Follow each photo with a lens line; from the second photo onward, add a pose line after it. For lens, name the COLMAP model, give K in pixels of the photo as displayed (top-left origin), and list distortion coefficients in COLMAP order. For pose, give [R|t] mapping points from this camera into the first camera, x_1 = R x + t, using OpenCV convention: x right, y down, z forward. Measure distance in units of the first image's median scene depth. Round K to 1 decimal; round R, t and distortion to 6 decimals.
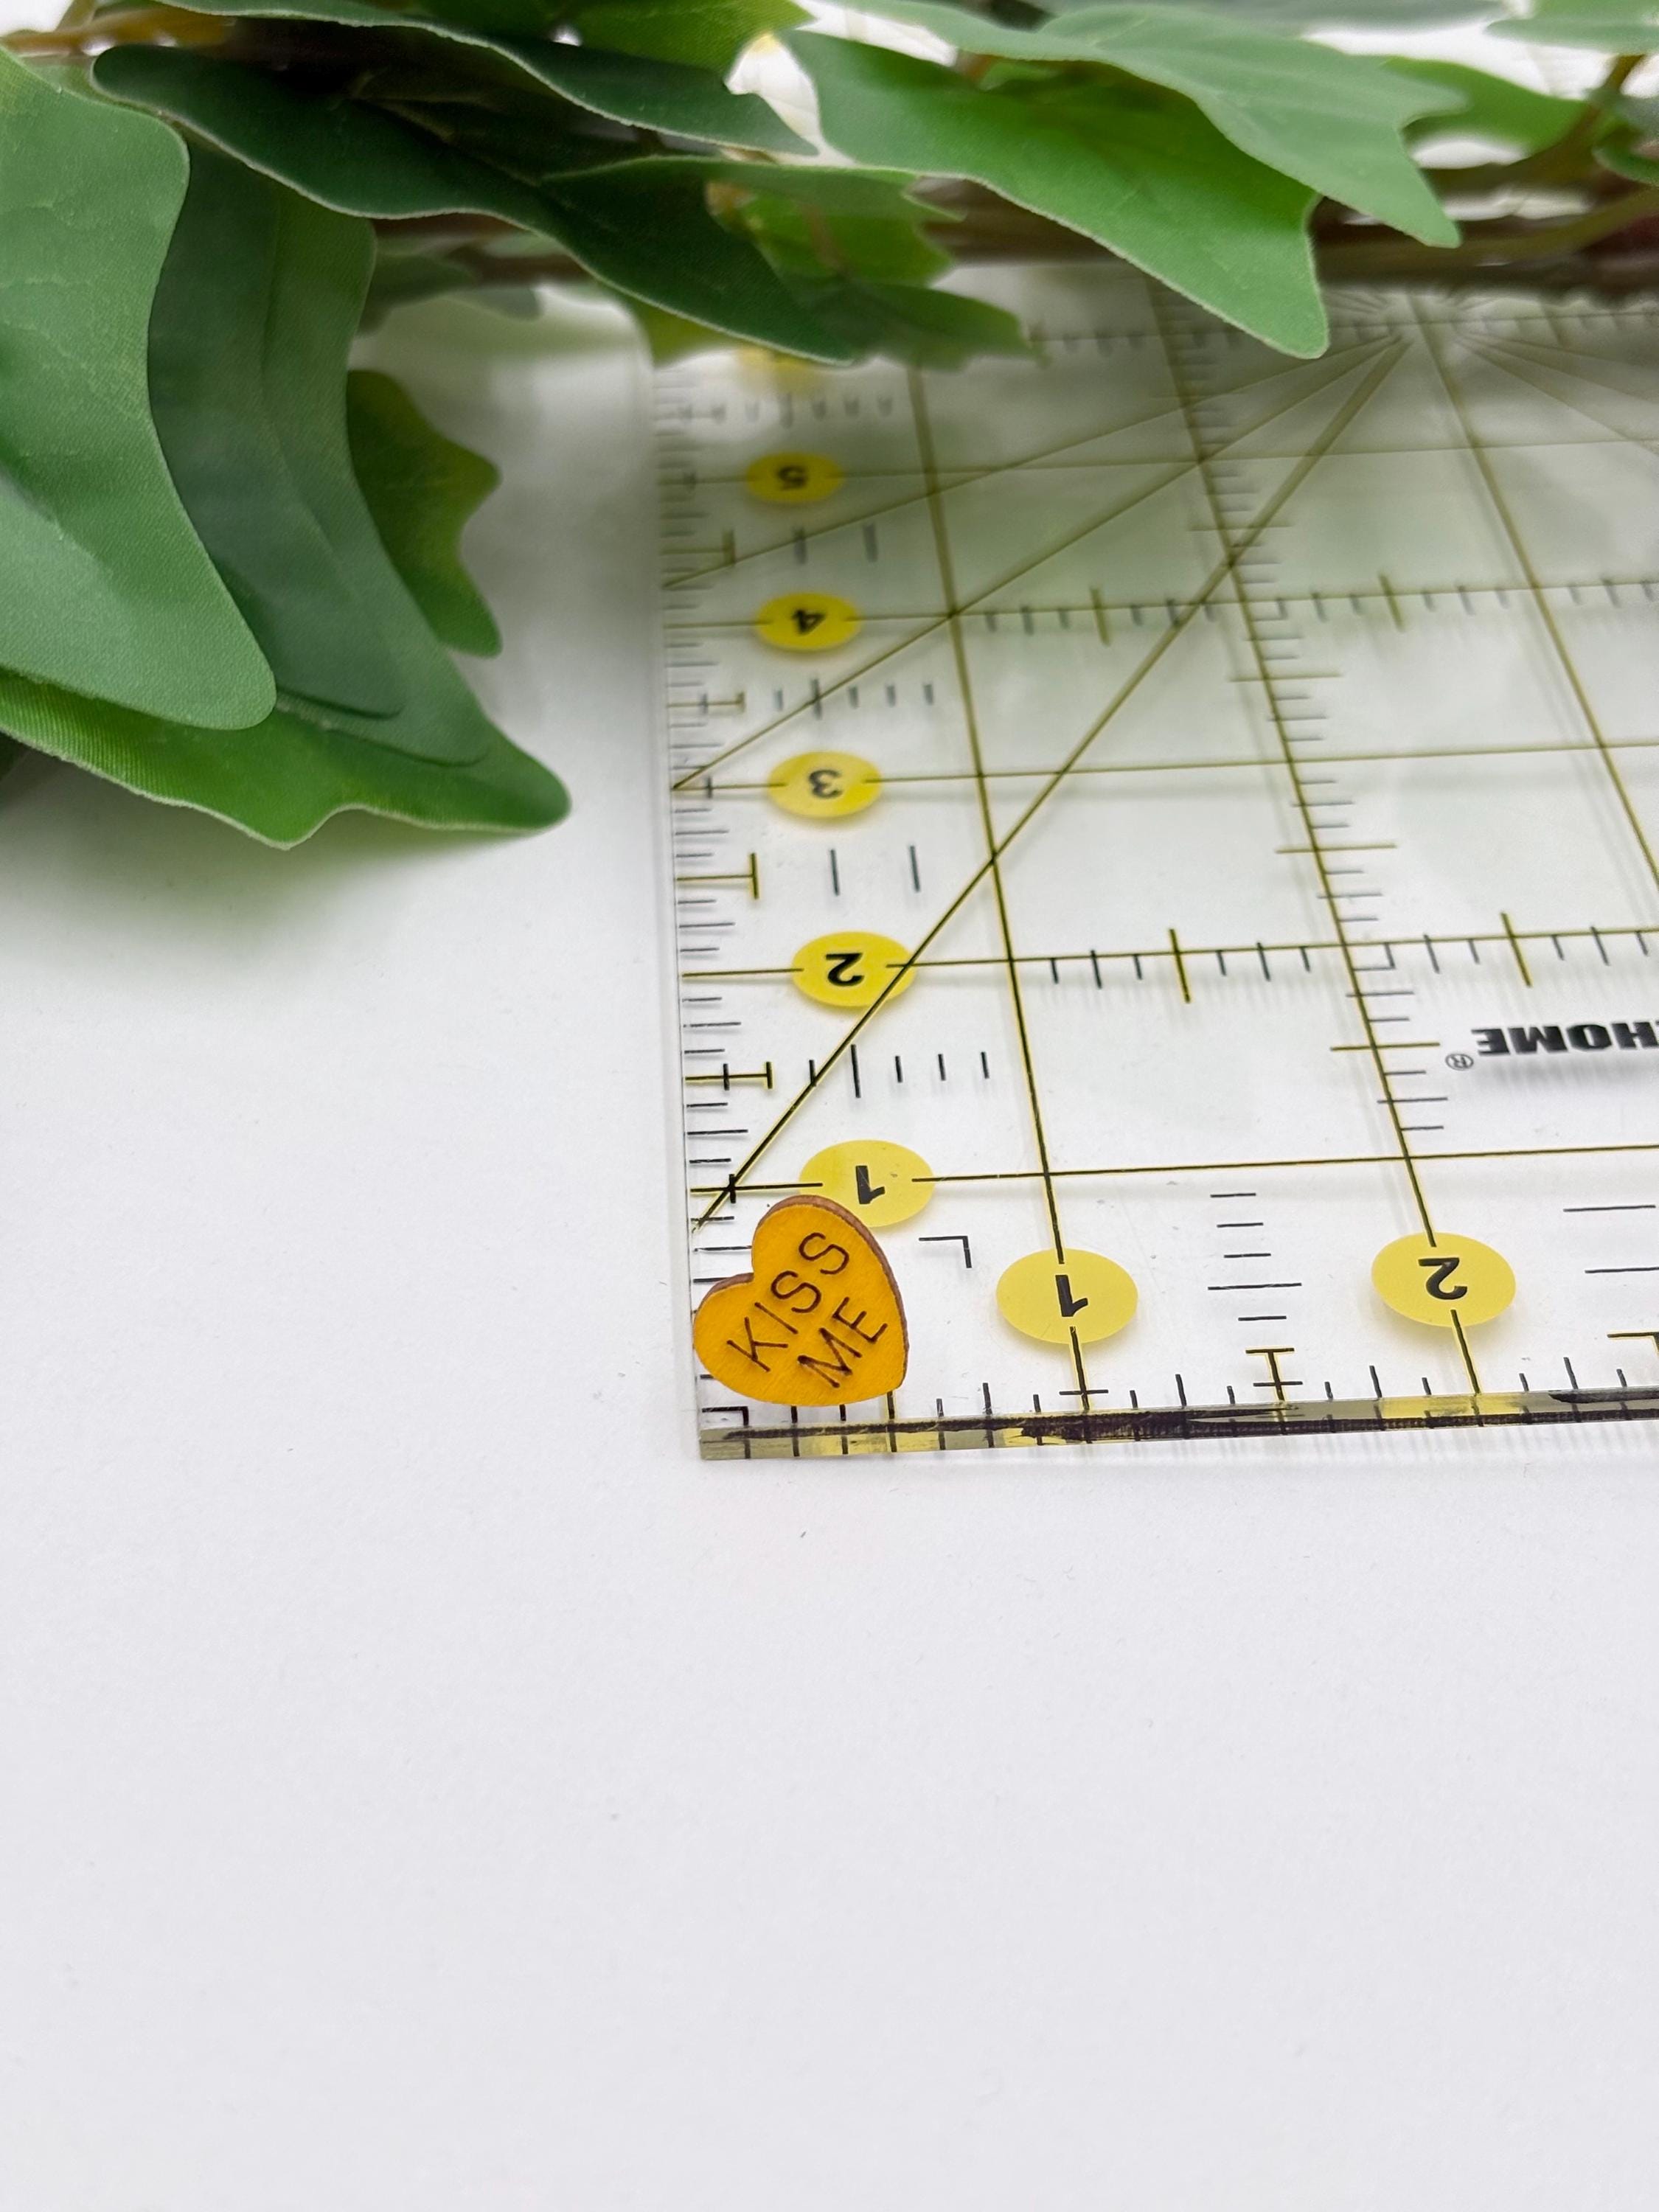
lens RADIAL K [[3584.7, 0, 808.0], [0, 3584.7, 1102.9], [0, 0, 1]] dist [0.009505, 0.000000]
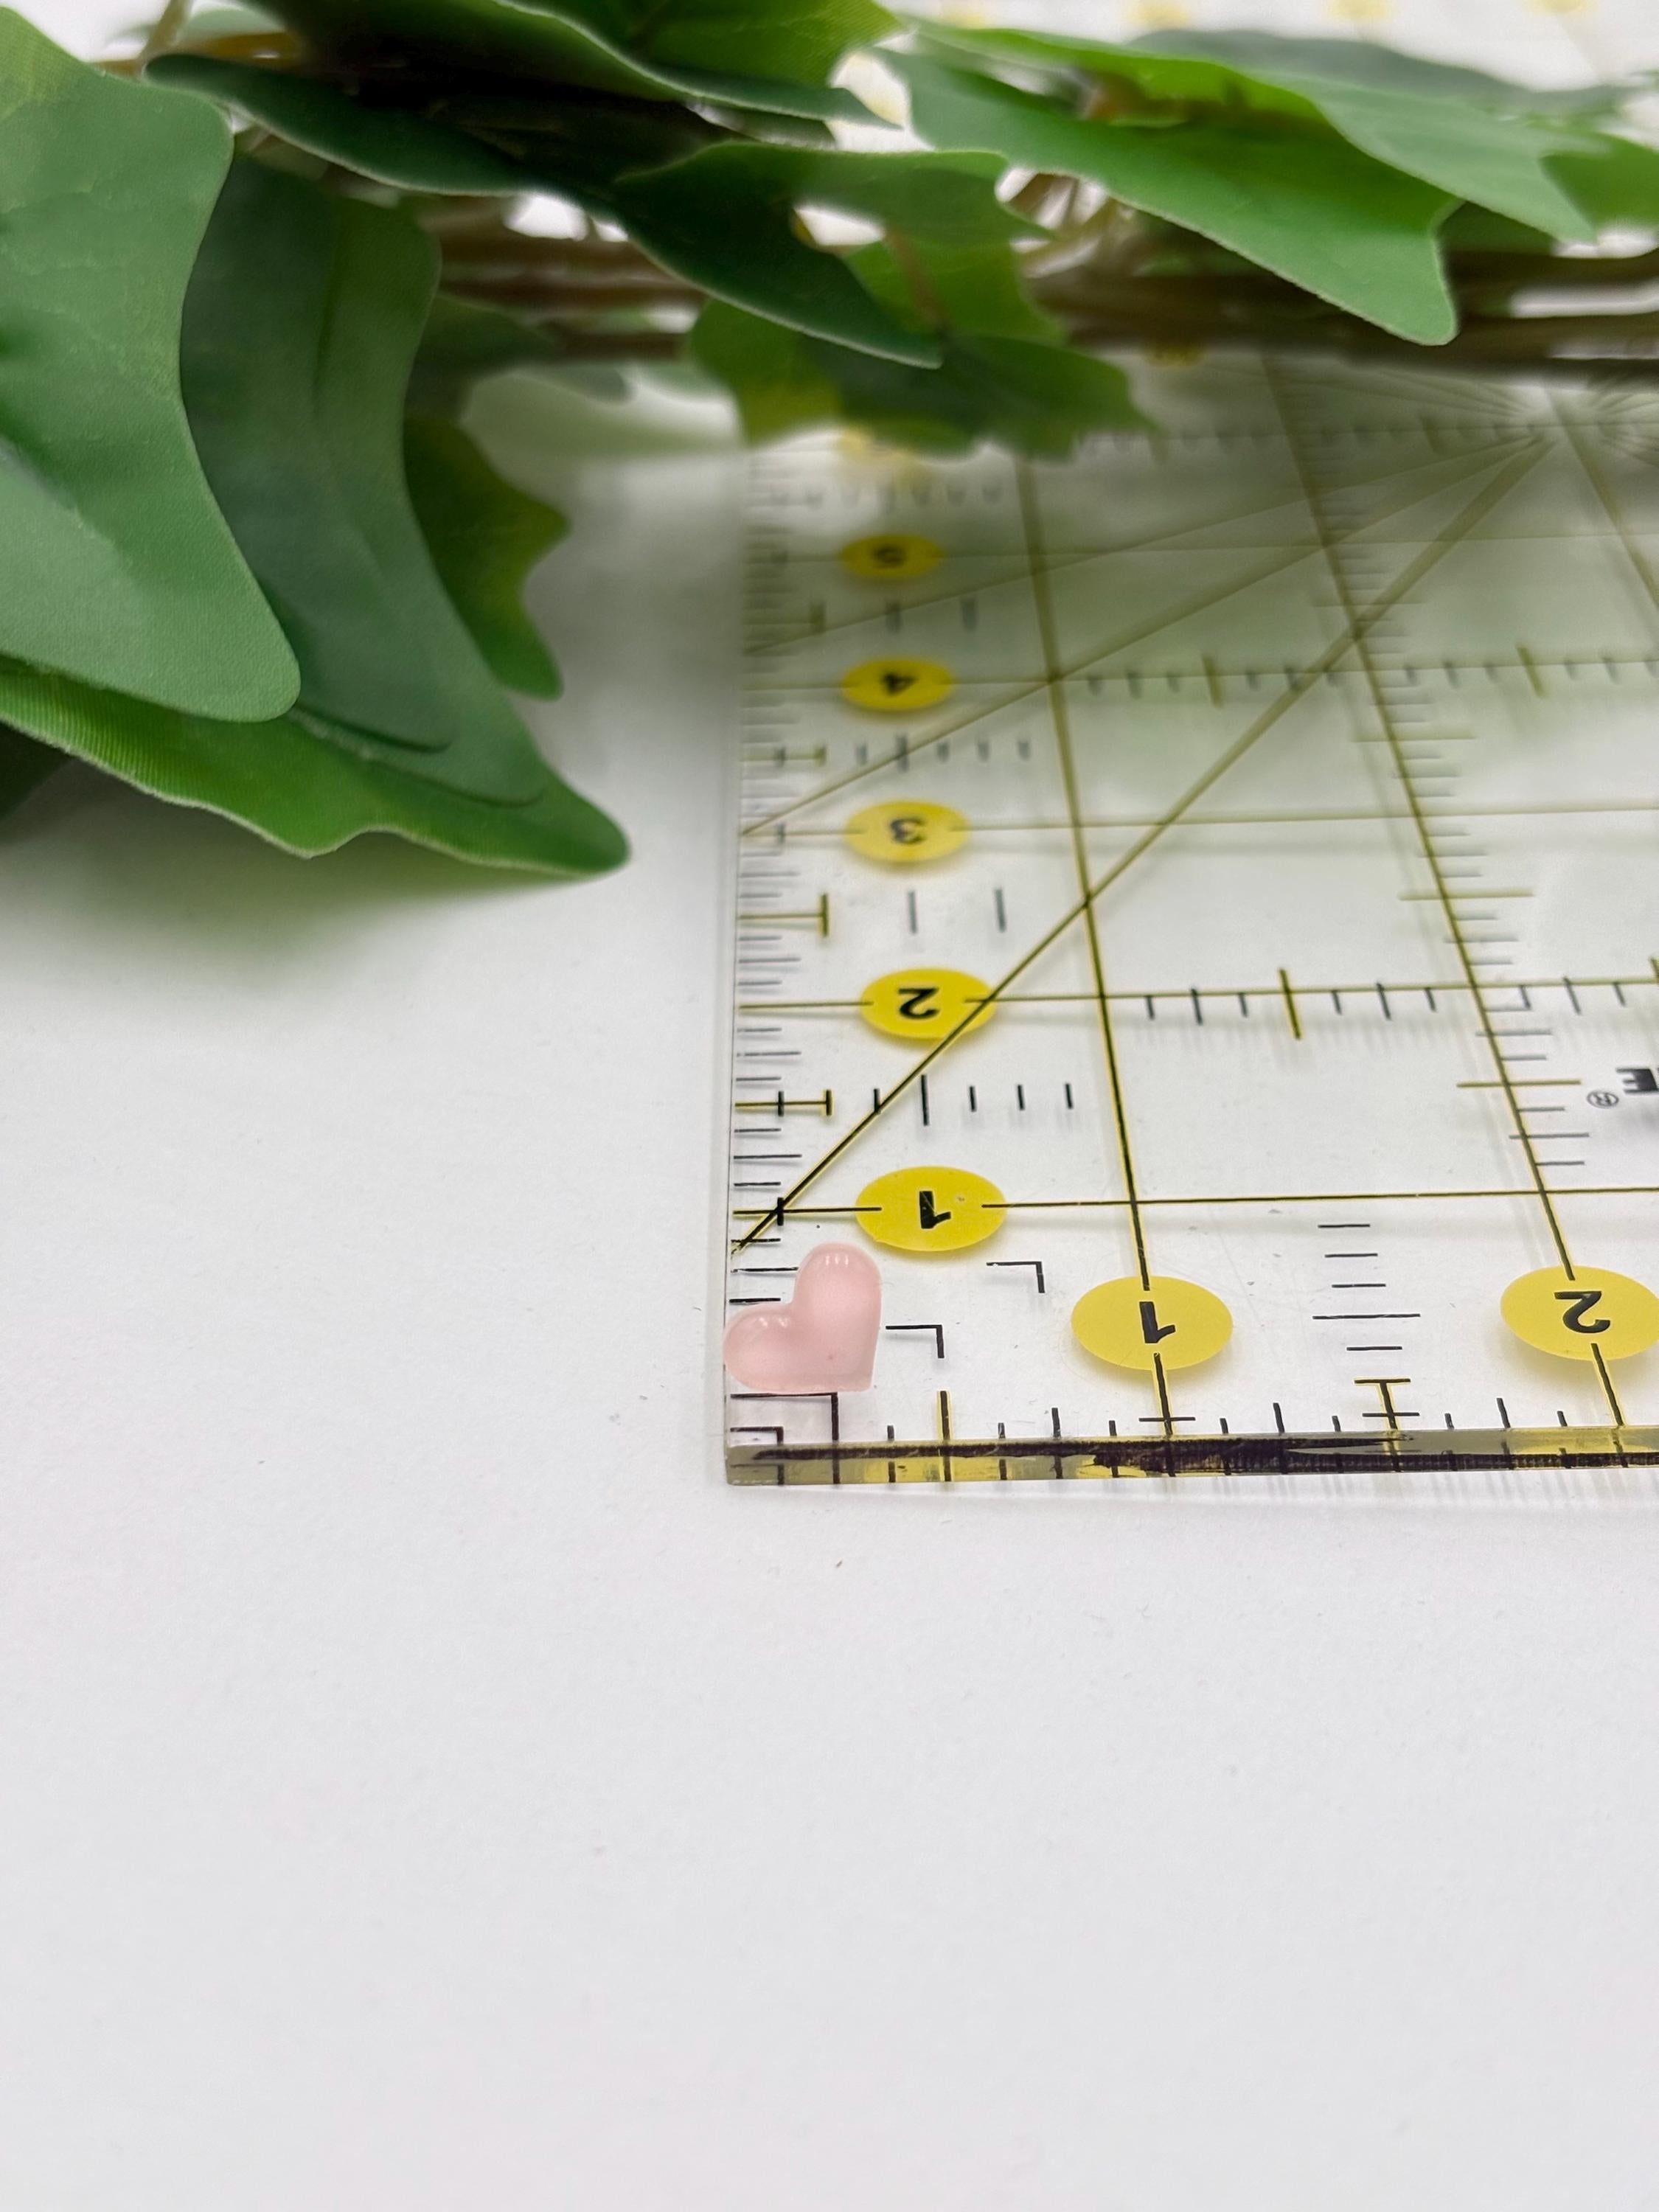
lens RADIAL K [[3584.7, 0, 825.2], [0, 3584.7, 1097.3], [0, 0, 1]] dist [0.009505, 0.000000]
pose [[0.998927, 0.015190, -0.043749, 0.027356], [-0.020382, 0.992468, -0.120799, 0.098118], [0.041585, 0.121561, 0.991712, 0.106941]]
